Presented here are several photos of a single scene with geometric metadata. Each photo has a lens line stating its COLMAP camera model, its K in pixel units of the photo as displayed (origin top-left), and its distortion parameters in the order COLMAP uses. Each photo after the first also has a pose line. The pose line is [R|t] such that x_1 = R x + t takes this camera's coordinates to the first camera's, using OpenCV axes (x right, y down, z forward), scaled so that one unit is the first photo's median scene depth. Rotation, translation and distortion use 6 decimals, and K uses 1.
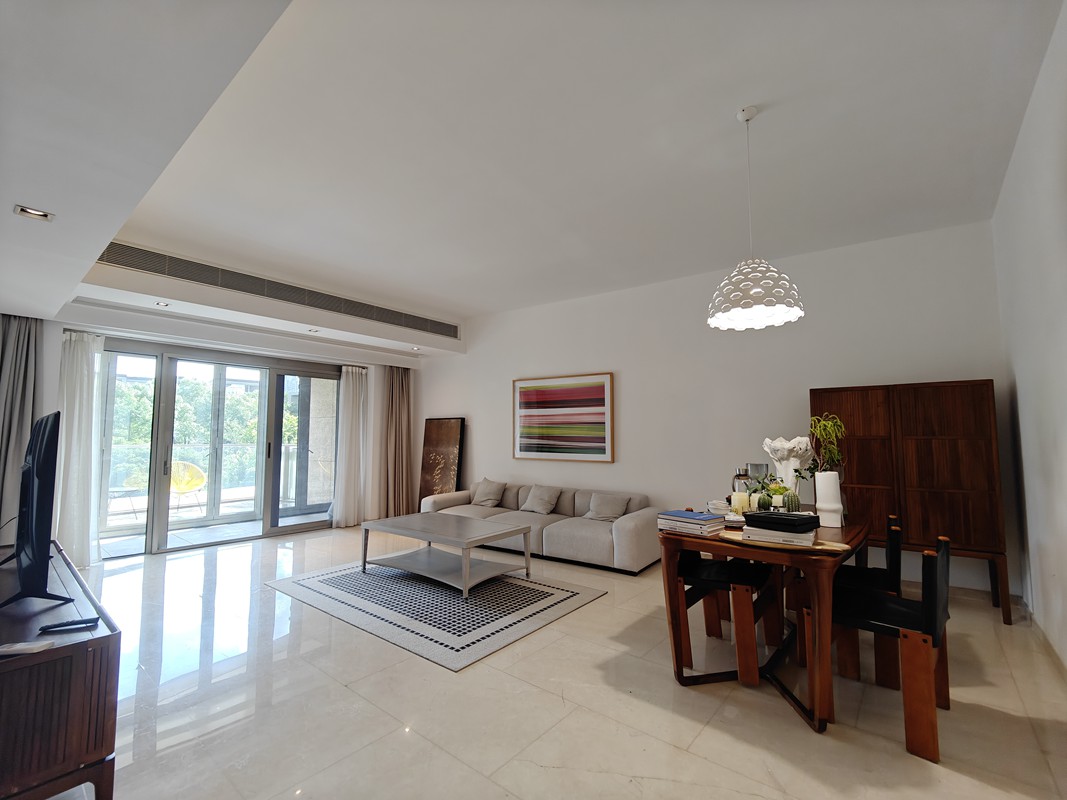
lens RADIAL K [[471.4, 0, 533.8], [0, 471.4, 400.4], [0, 0, 1]] dist [0.012478, -0.001886]
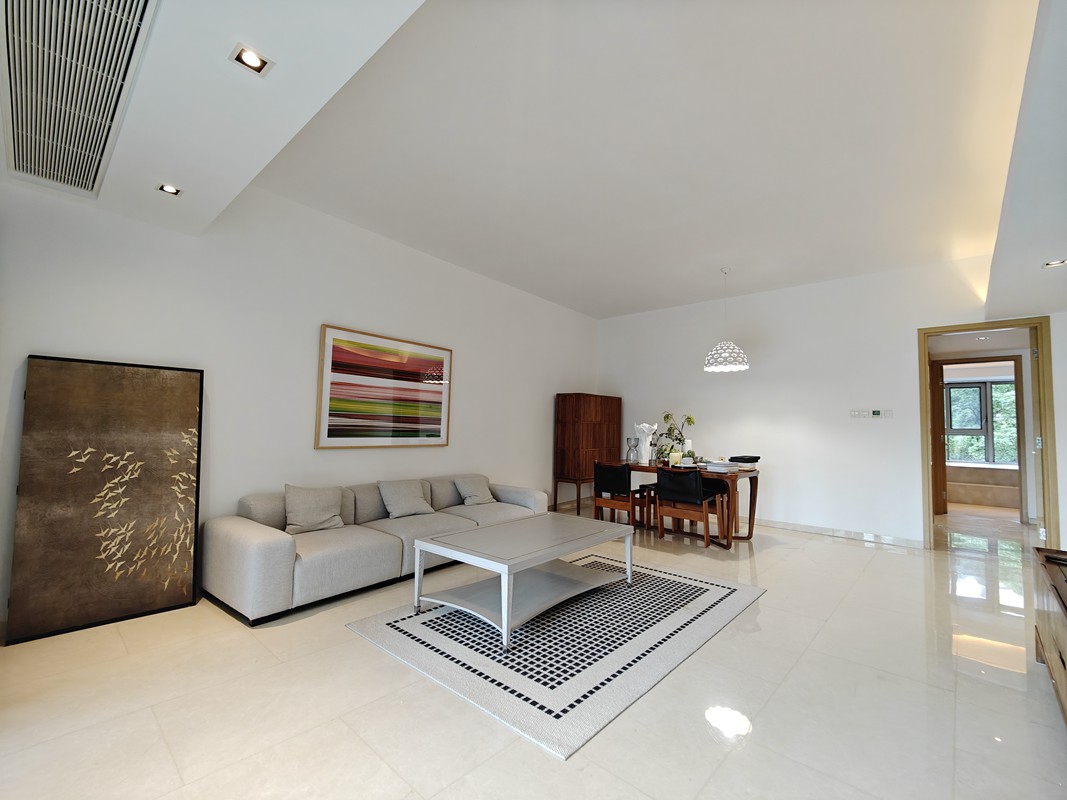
lens RADIAL K [[471.4, 0, 535.9], [0, 471.4, 401.7], [0, 0, 1]] dist [0.012478, -0.001886]
pose [[0.049260, 0.058428, 0.997076, -0.714649], [-0.088684, 0.994600, -0.053901, 0.074913], [-0.994841, -0.085769, 0.054176, 0.736923]]
